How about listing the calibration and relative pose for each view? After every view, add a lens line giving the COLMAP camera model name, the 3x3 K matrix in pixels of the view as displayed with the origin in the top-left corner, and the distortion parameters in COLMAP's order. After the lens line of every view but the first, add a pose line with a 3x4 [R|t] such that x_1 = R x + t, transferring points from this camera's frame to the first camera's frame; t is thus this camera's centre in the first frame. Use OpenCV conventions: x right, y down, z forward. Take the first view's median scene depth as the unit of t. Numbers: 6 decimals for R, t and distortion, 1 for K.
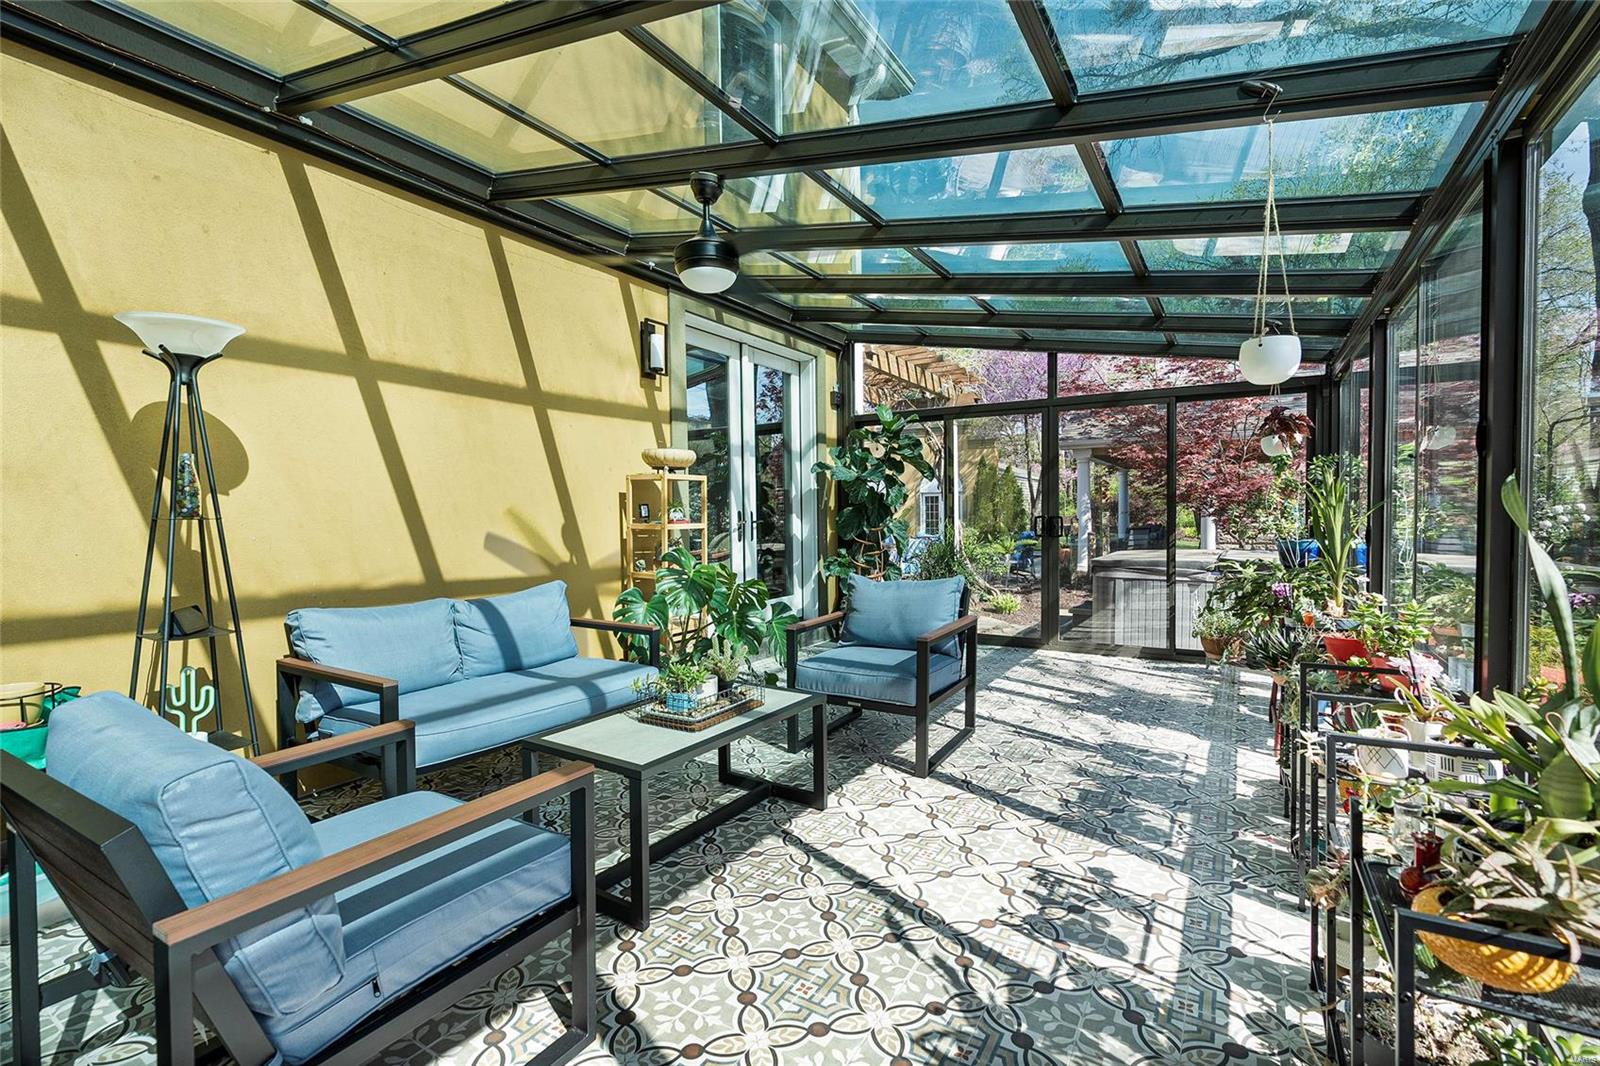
lens RADIAL K [[726.7, 0, 799.6], [0, 726.7, 532.4], [0, 0, 1]] dist [-0.009116, 0.001747]
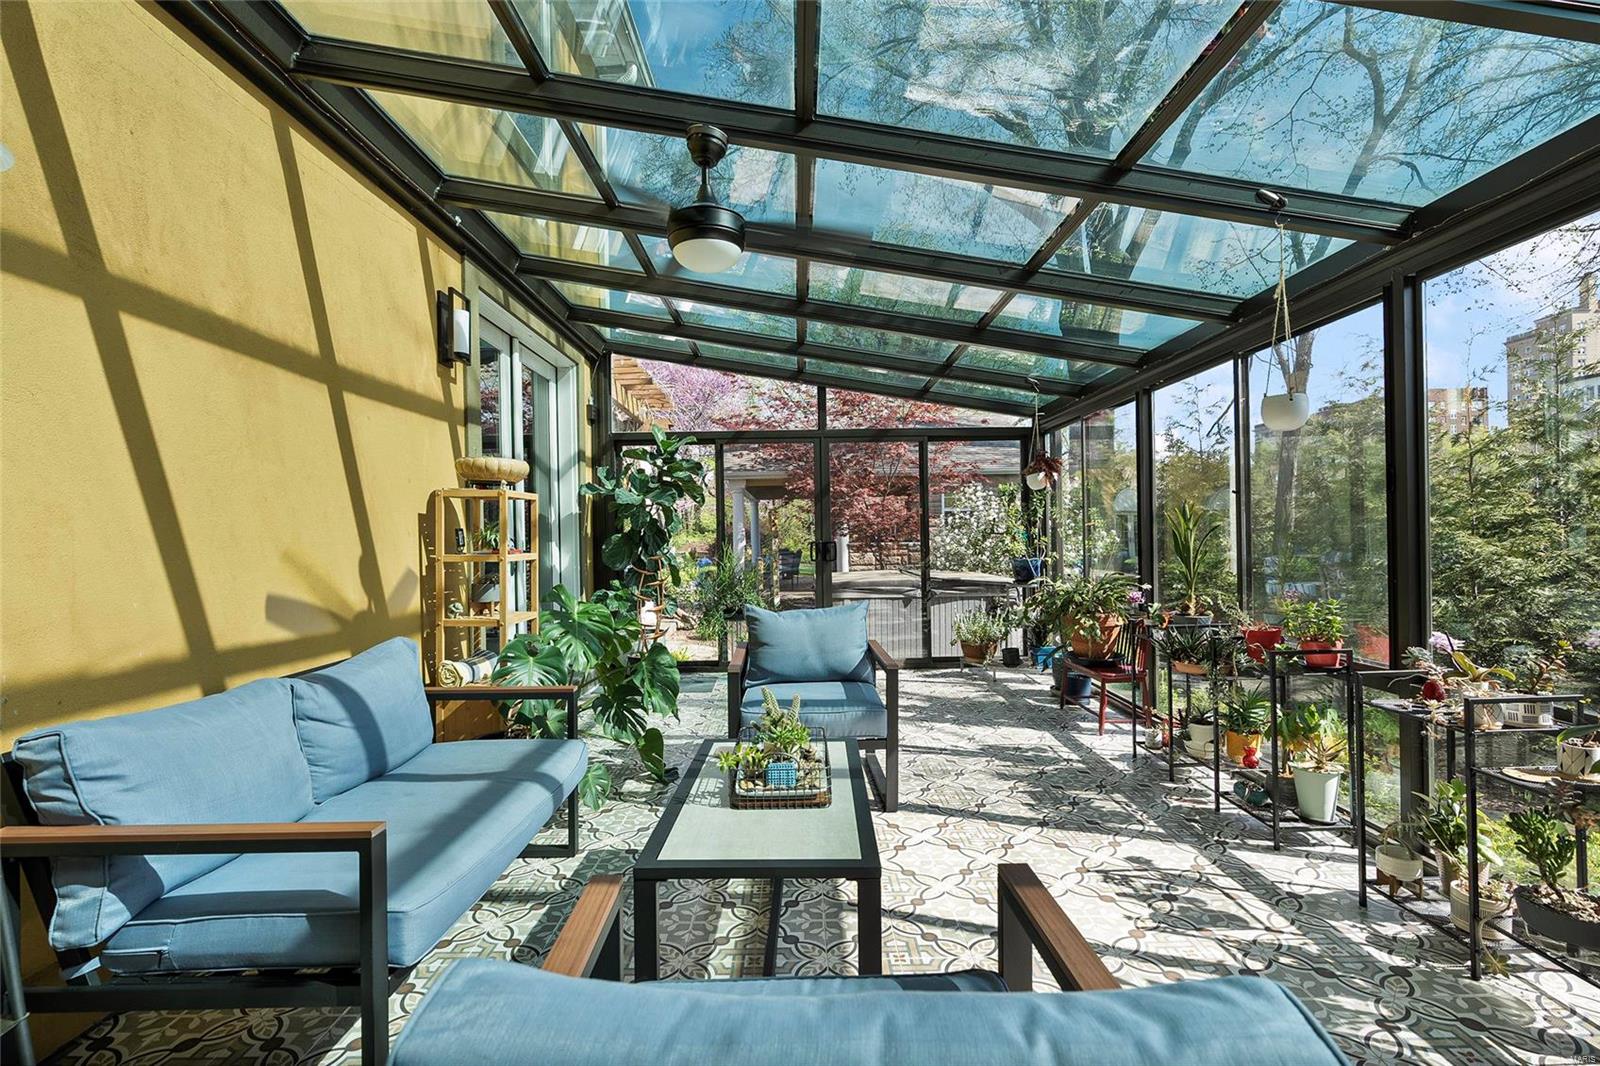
lens RADIAL K [[726.7, 0, 806.5], [0, 726.7, 531.3], [0, 0, 1]] dist [-0.009116, 0.001747]
pose [[0.844527, -0.000653, 0.535512, -0.417026], [0.023173, 0.999107, -0.035325, -0.001421], [-0.535011, 0.042242, 0.843788, 0.223778]]
